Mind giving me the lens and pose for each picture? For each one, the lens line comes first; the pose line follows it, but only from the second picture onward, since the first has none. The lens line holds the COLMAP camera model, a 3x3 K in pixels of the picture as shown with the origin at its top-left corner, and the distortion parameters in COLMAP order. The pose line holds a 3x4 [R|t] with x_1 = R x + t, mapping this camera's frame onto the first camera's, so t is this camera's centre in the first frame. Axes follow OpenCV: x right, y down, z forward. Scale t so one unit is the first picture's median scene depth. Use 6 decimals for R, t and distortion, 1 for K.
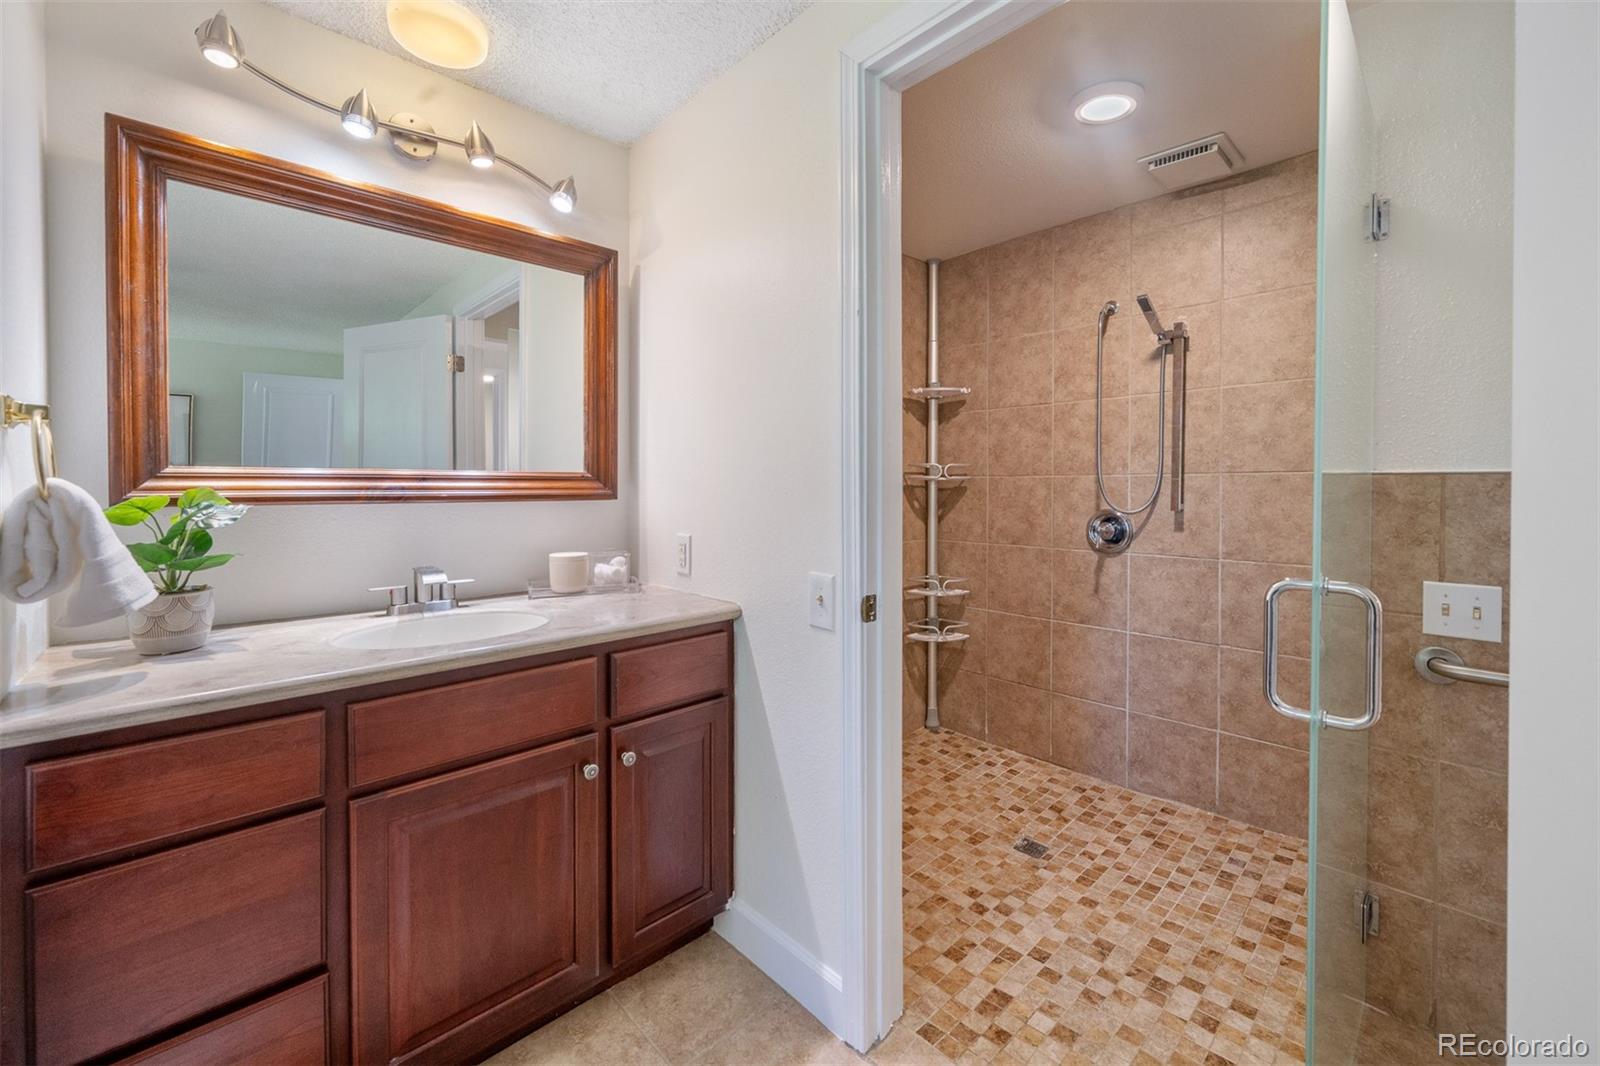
lens RADIAL K [[664.5, 0, 806.3], [0, 664.5, 491.5], [0, 0, 1]] dist [0.001545, -0.001121]
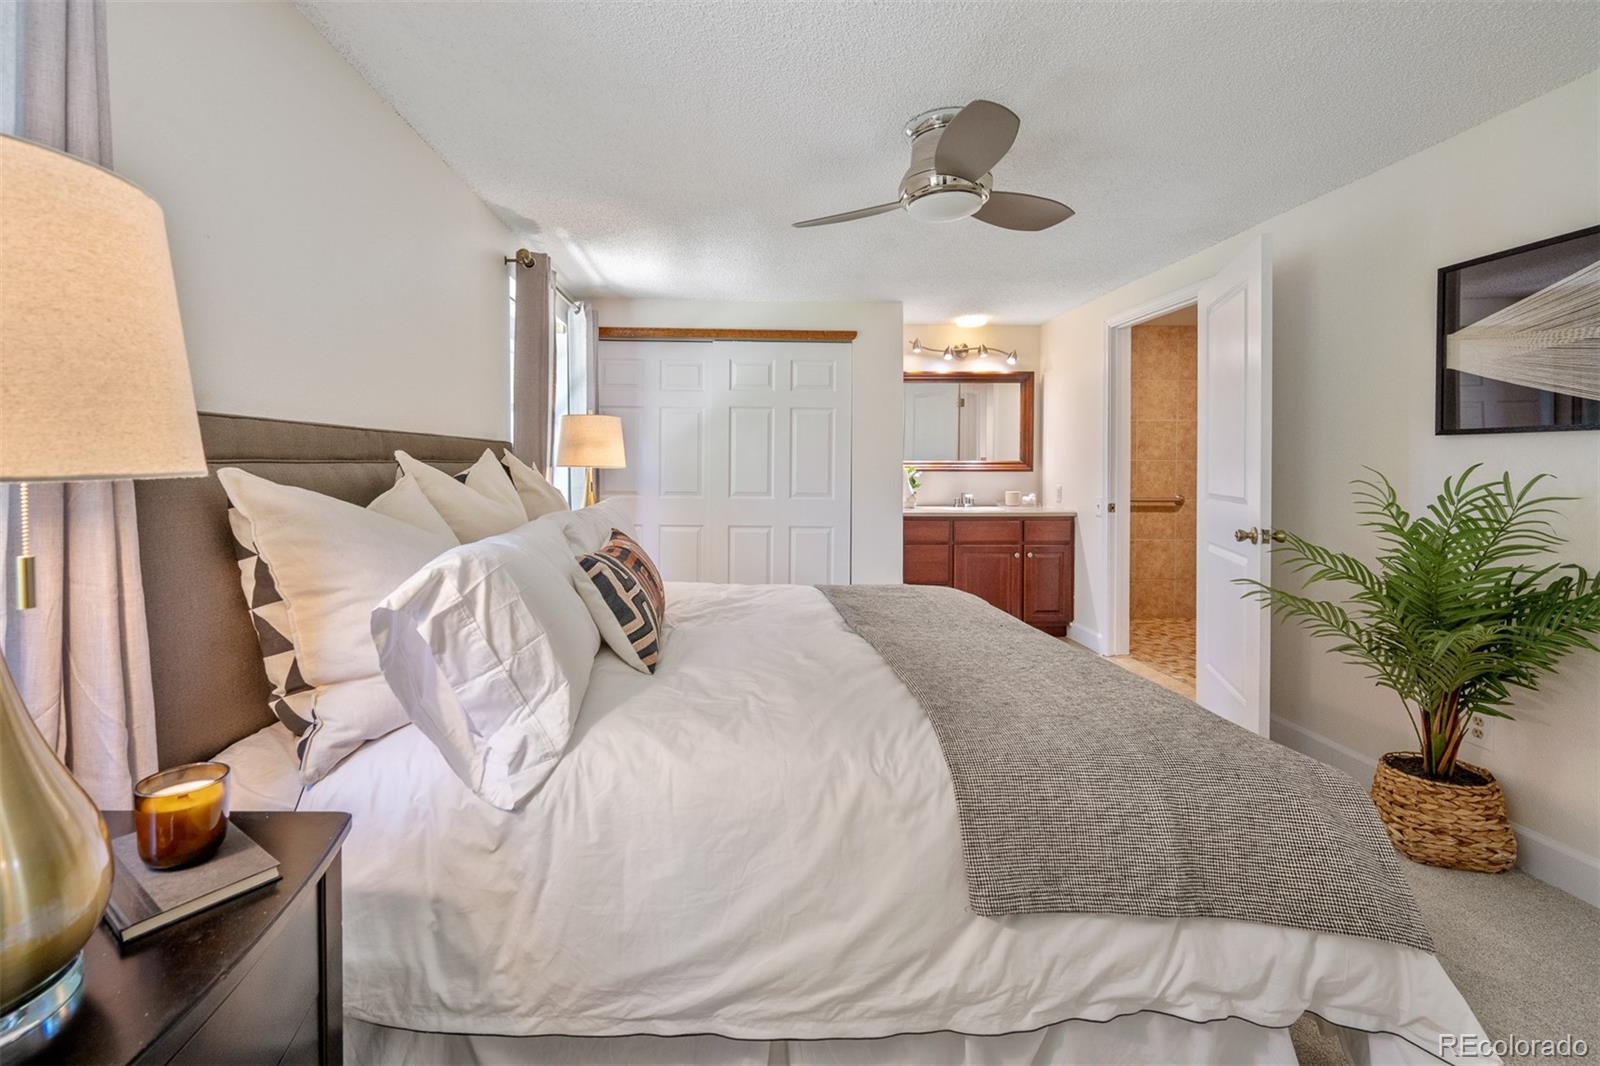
lens RADIAL K [[730.2, 0, 725.3], [0, 730.2, 483.3], [0, 0, 1]] dist [-0.001349, -0.000203]
pose [[0.734810, 0.014634, -0.678115, 0.576807], [-0.003077, 0.999829, 0.018243, 0.006948], [0.678266, -0.011319, 0.734730, -1.429204]]
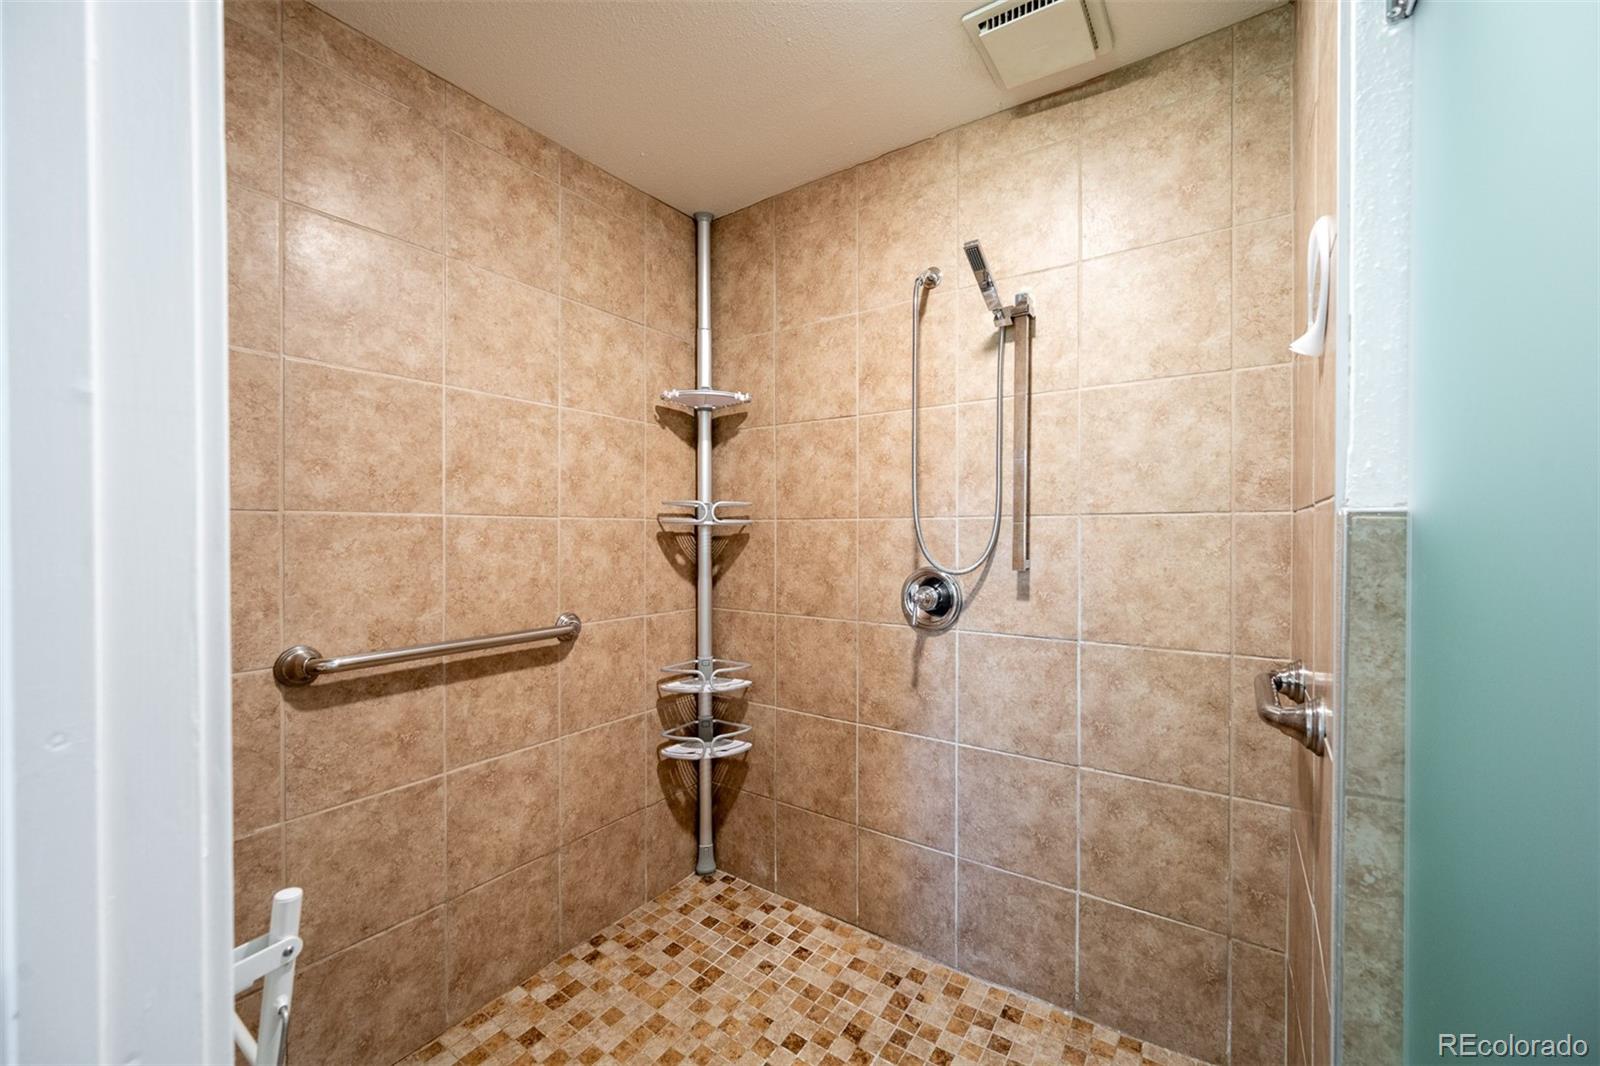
lens RADIAL K [[664.5, 0, 809.9], [0, 664.5, 531.5], [0, 0, 1]] dist [0.001545, -0.001121]
pose [[0.976621, -0.001690, 0.214960, 0.190921], [0.003177, 0.999973, -0.006574, -0.006549], [-0.214943, 0.007103, 0.976601, 0.363752]]
